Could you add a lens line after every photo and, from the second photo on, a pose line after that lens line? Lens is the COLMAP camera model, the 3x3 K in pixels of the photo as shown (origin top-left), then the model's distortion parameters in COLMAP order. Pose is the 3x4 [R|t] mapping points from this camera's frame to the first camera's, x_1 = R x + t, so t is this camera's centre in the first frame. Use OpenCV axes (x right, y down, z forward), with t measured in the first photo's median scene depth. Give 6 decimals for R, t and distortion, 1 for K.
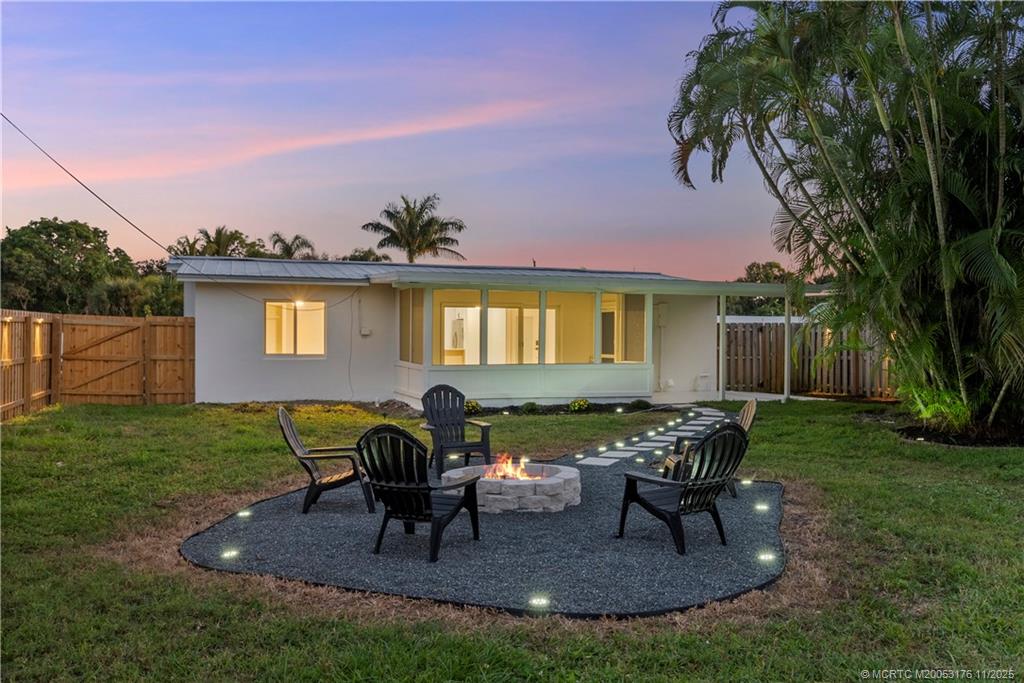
lens RADIAL K [[819.2, 0, 512.0], [0, 819.2, 341.5], [0, 0, 1]] dist [-0.000247, -0.000547]
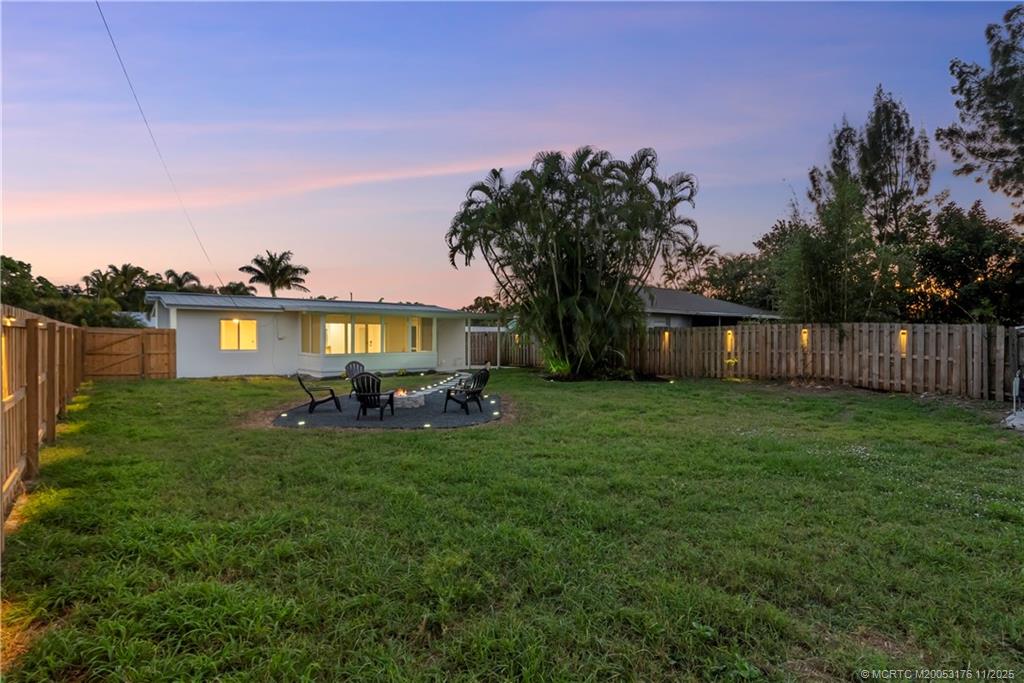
lens RADIAL K [[501.8, 0, 512.0], [0, 501.8, 341.5], [0, 0, 1]] dist [-0.000031, -0.000011]
pose [[0.937136, -0.007430, 0.348885, -0.092697], [0.007118, 0.999972, 0.002176, -0.000138], [-0.348892, 0.000444, 0.937163, -0.250916]]
